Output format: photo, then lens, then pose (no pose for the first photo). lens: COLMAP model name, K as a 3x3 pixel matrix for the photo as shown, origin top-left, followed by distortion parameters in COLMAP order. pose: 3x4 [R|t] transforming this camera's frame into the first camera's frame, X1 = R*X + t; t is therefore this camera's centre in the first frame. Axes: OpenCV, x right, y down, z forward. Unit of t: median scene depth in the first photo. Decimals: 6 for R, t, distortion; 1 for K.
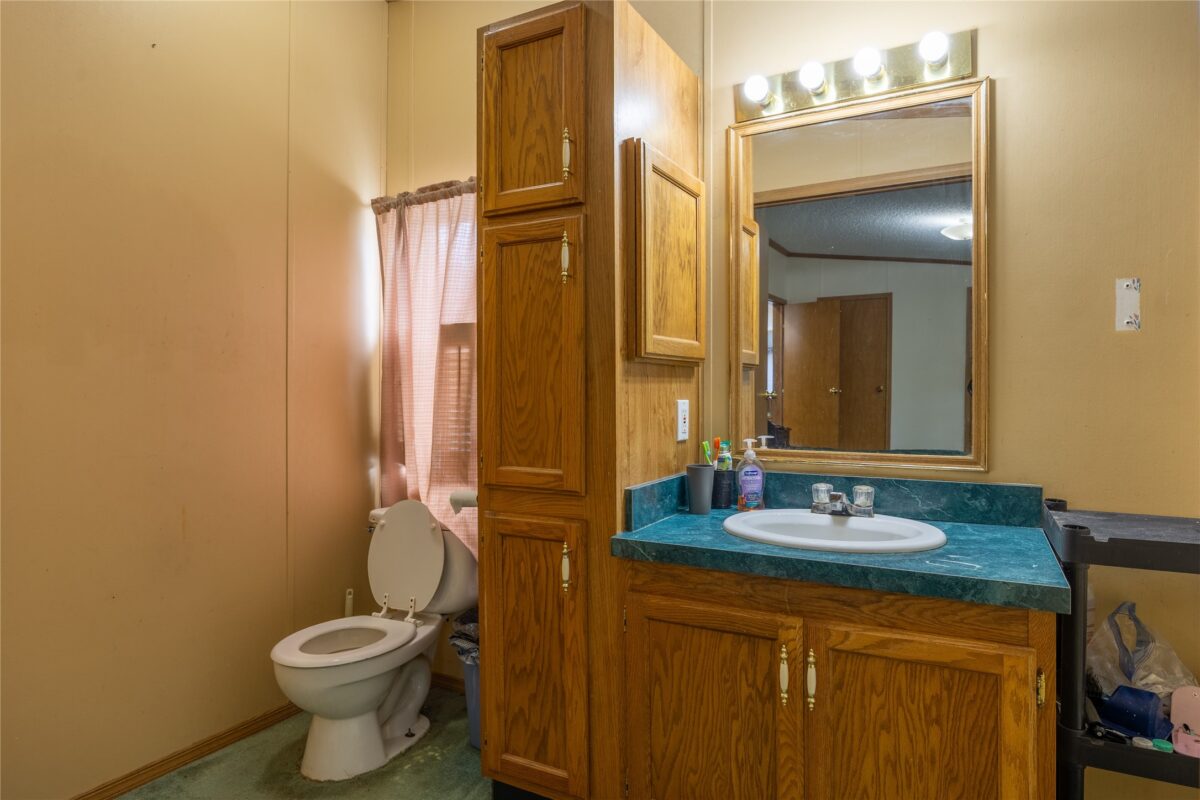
lens RADIAL K [[692.6, 0, 599.0], [0, 692.6, 398.2], [0, 0, 1]] dist [-0.008565, 0.000975]
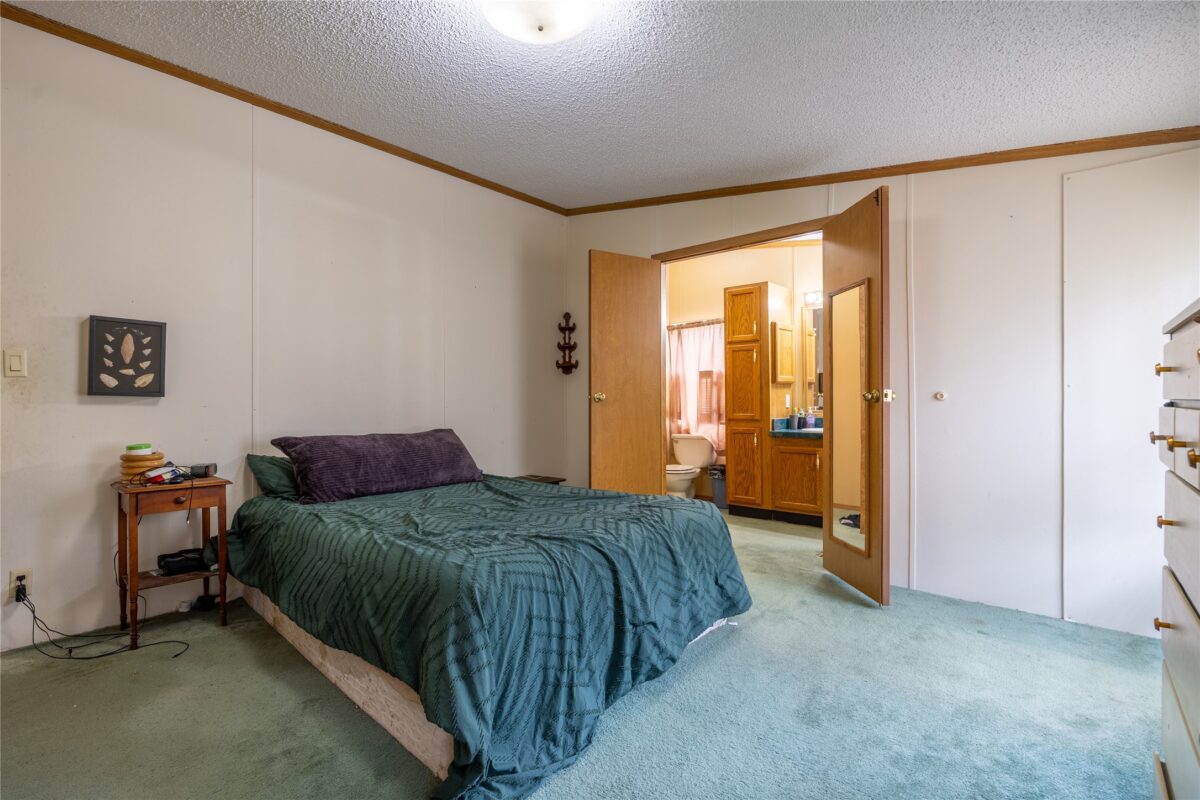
lens RADIAL K [[515.9, 0, 569.3], [0, 515.9, 402.5], [0, 0, 1]] dist [-0.014688, 0.002372]
pose [[0.969265, -0.005890, -0.245948, -0.312178], [0.005271, 0.999981, -0.003172, 0.046117], [0.245962, 0.001778, 0.969278, -1.780104]]
